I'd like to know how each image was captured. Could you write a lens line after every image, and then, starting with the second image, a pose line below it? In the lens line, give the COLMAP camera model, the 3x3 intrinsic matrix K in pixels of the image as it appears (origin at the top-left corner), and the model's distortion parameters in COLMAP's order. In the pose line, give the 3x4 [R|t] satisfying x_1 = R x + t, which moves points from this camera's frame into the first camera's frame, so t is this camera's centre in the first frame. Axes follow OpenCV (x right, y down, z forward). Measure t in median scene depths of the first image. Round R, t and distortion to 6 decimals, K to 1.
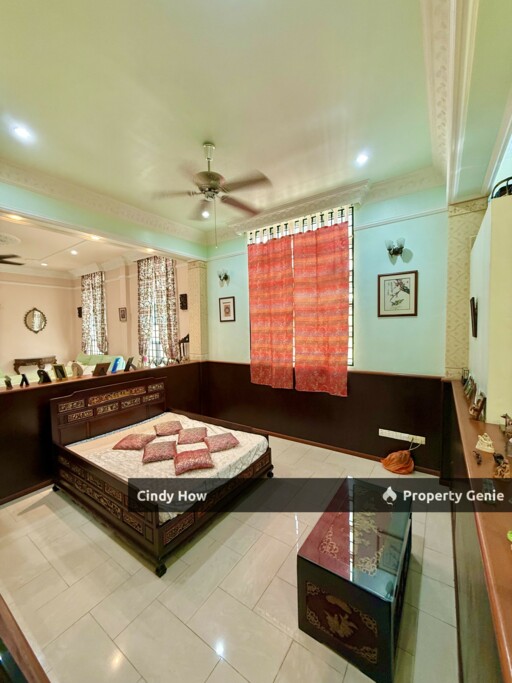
lens RADIAL K [[272.6, 0, 256.9], [0, 272.6, 339.1], [0, 0, 1]] dist [0.000509, 0.000056]
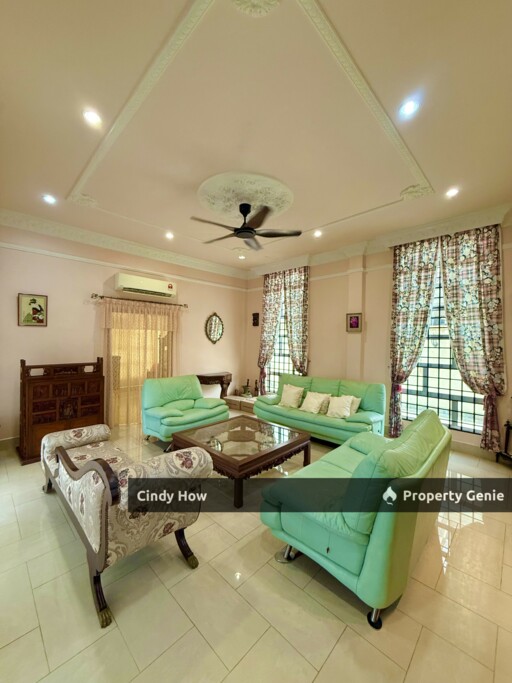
lens RADIAL K [[272.6, 0, 255.6], [0, 272.6, 342.3], [0, 0, 1]] dist [0.000509, 0.000056]
pose [[0.983364, 0.045361, -0.175888, -0.567369], [-0.055230, 0.997138, -0.051624, 0.011949], [0.173043, 0.060479, 0.983056, 0.231462]]
